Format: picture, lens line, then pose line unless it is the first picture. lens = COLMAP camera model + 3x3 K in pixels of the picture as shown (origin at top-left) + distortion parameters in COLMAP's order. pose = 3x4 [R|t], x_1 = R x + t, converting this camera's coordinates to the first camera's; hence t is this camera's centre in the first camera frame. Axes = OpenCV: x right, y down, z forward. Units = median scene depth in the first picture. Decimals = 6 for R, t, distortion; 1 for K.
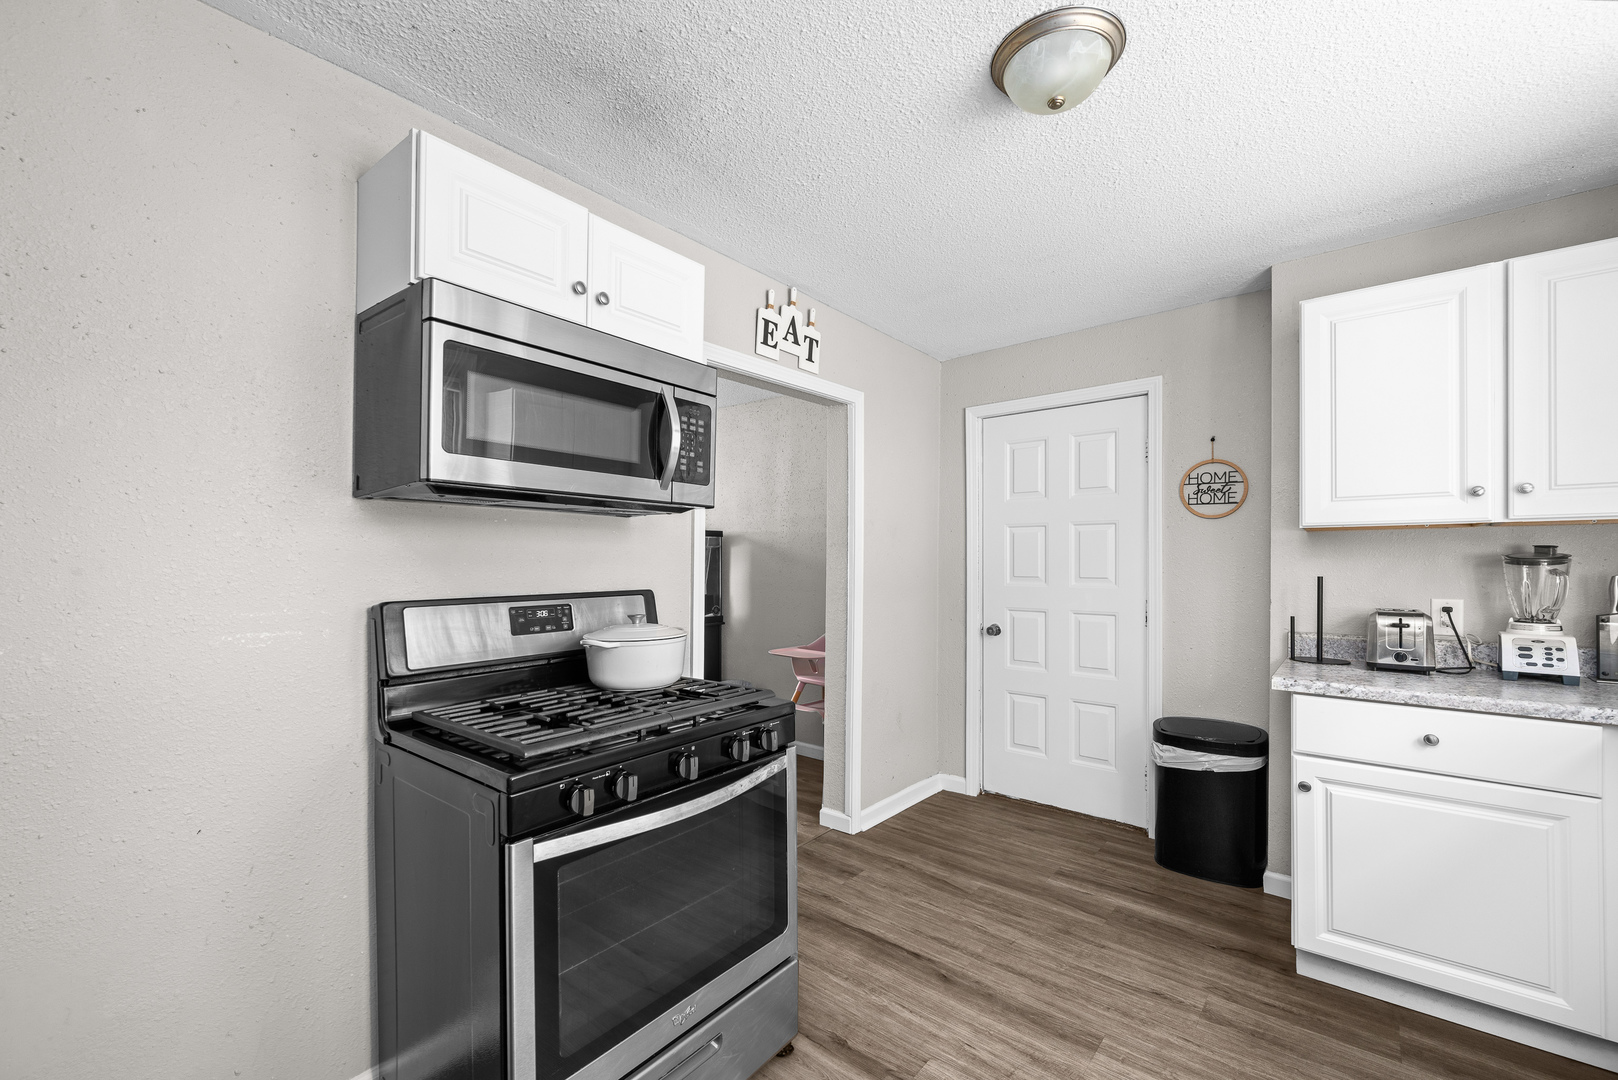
lens RADIAL K [[641.5, 0, 811.7], [0, 641.5, 557.3], [0, 0, 1]] dist [-0.003525, 0.000246]
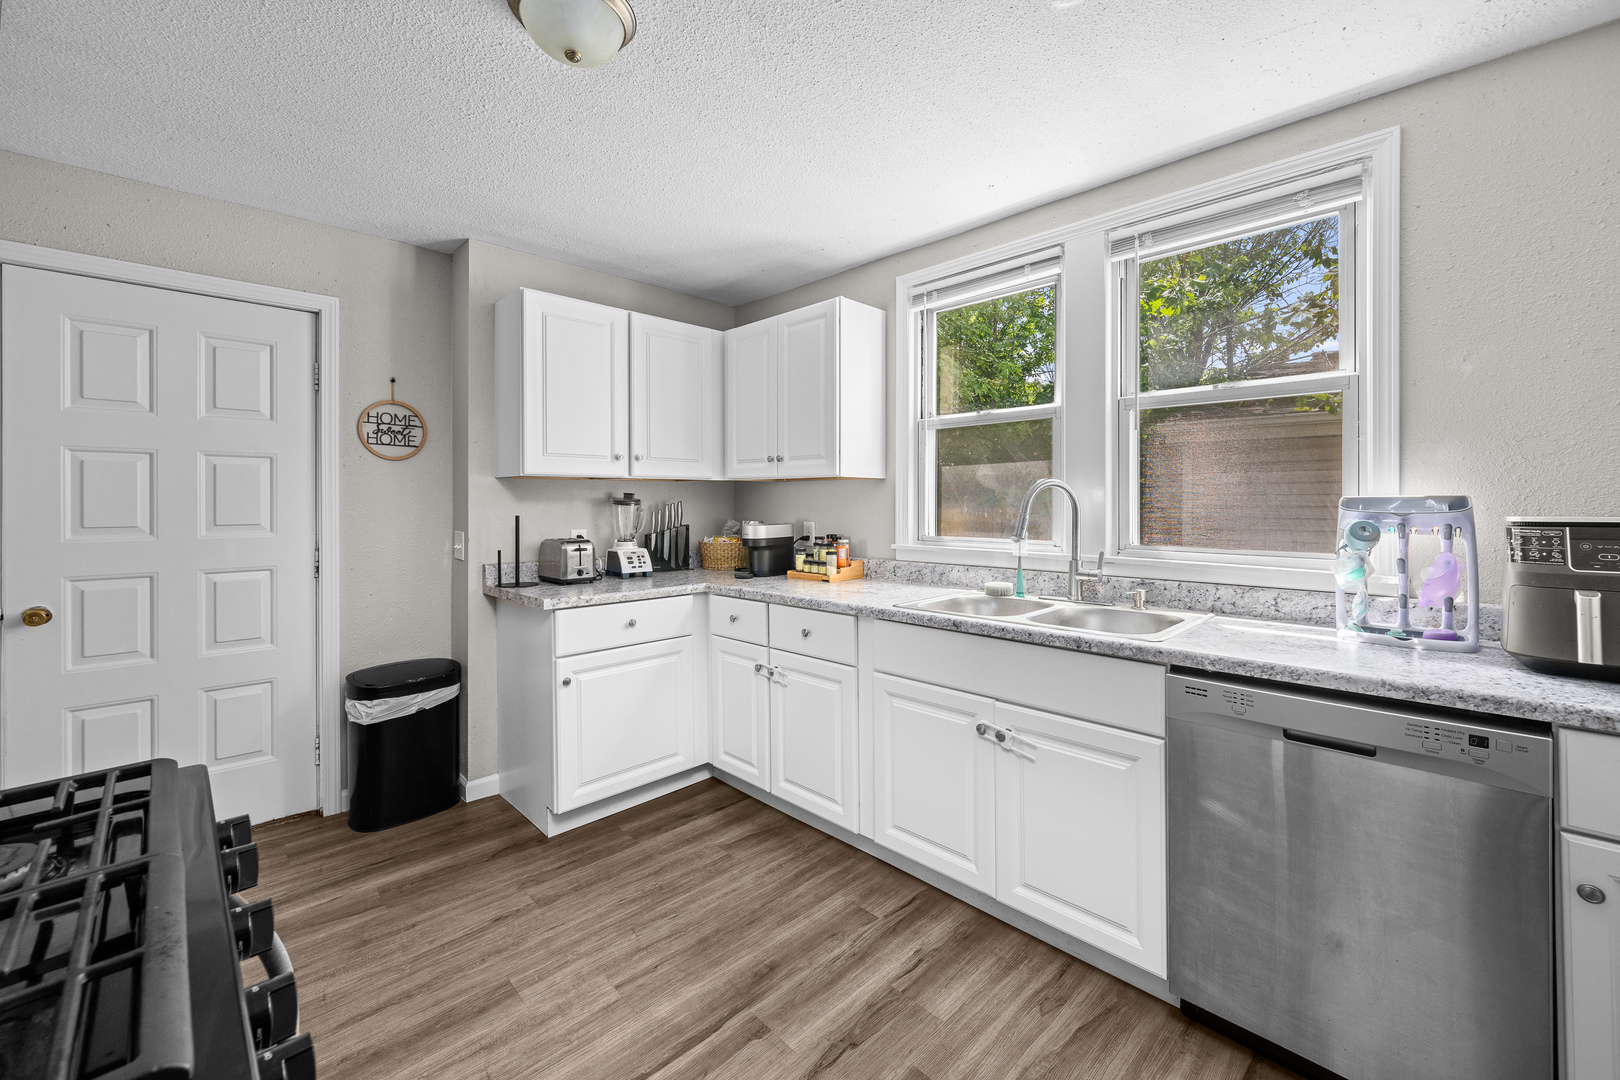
lens RADIAL K [[642.3, 0, 810.9], [0, 642.3, 498.7], [0, 0, 1]] dist [-0.003525, 0.000246]
pose [[0.131340, 0.005214, 0.991324, -0.395988], [-0.004933, 0.999977, -0.004605, 0.000664], [-0.991325, -0.004286, 0.131363, 0.333540]]
